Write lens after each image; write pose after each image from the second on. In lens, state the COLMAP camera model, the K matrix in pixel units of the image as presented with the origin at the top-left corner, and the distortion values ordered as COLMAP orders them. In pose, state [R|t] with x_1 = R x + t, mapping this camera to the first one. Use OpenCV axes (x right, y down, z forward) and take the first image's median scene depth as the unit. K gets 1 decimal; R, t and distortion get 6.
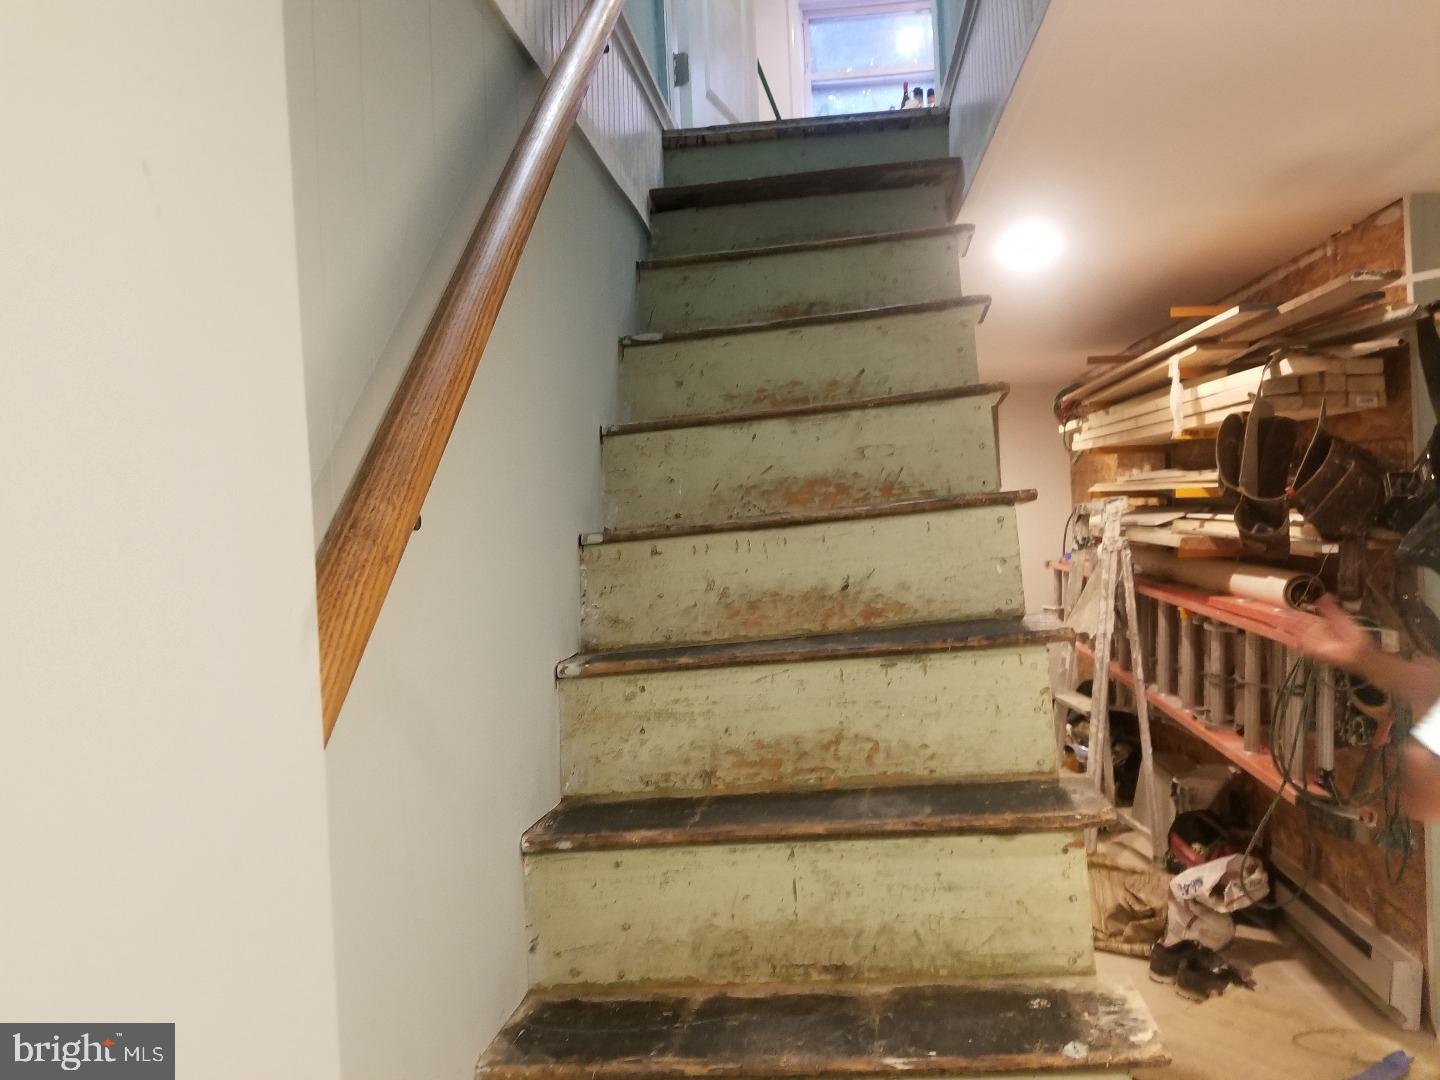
lens RADIAL K [[1140.4, 0, 687.2], [0, 1140.4, 517.5], [0, 0, 1]] dist [0.114619, -0.242451]
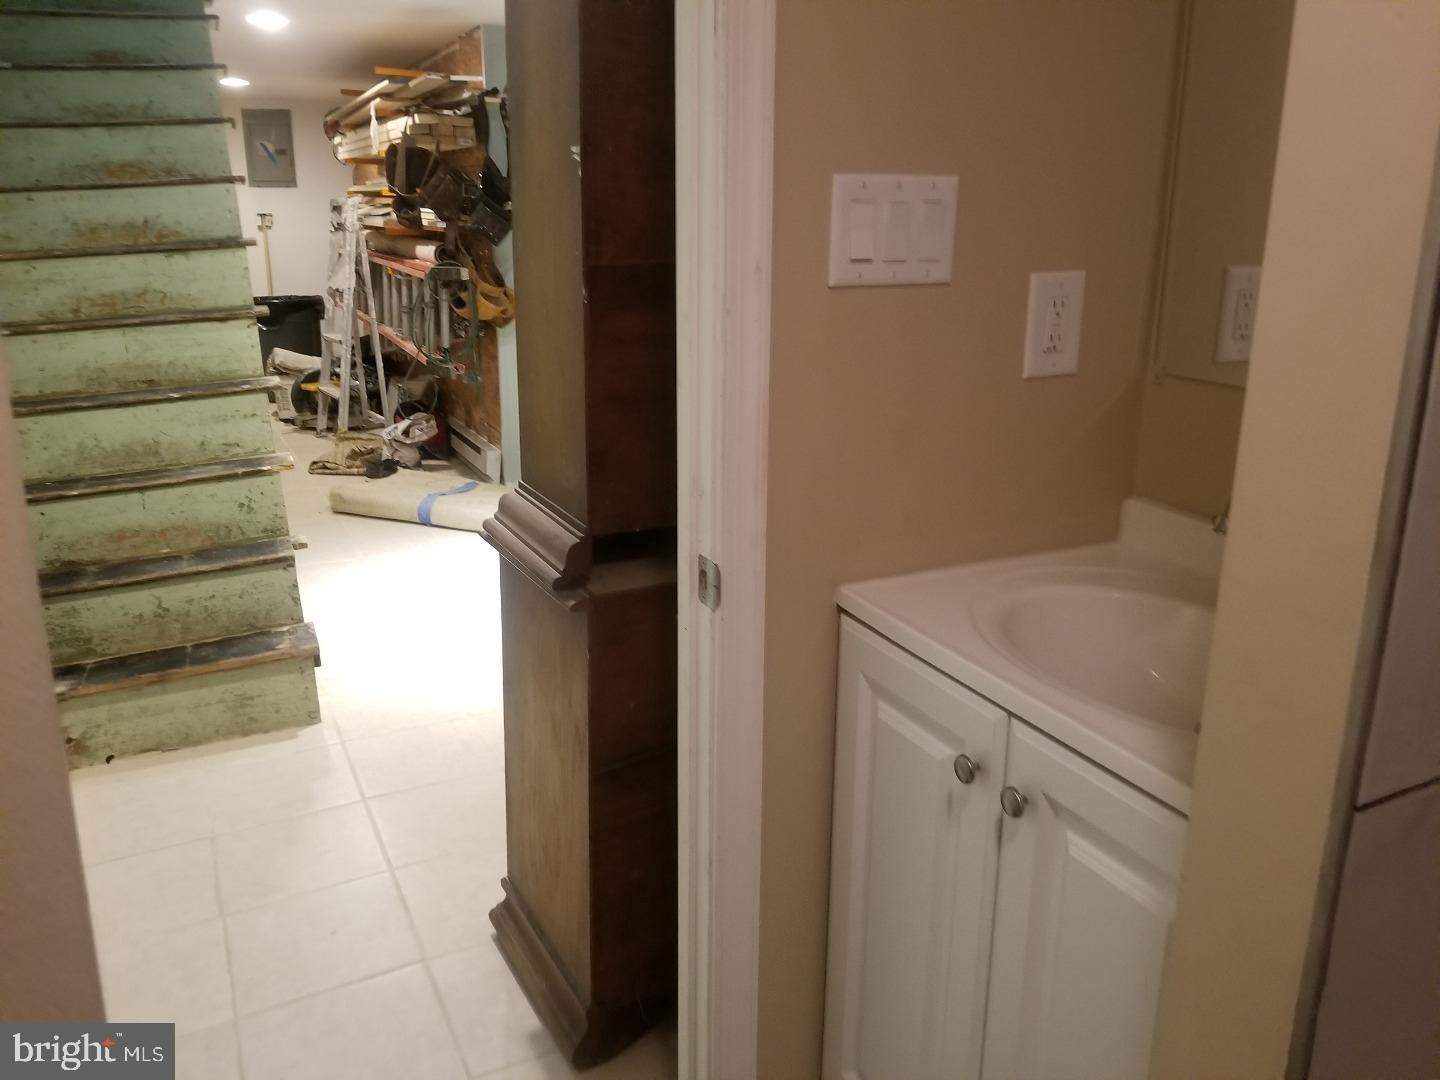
lens RADIAL K [[1108.3, 0, 718.8], [0, 1108.3, 497.3], [0, 0, 1]] dist [0.031845, -0.071283]
pose [[0.833182, -0.089348, 0.545733, -0.110457], [-0.041703, 0.973899, 0.223117, 0.049294], [-0.551424, -0.208656, 0.807710, -1.043648]]
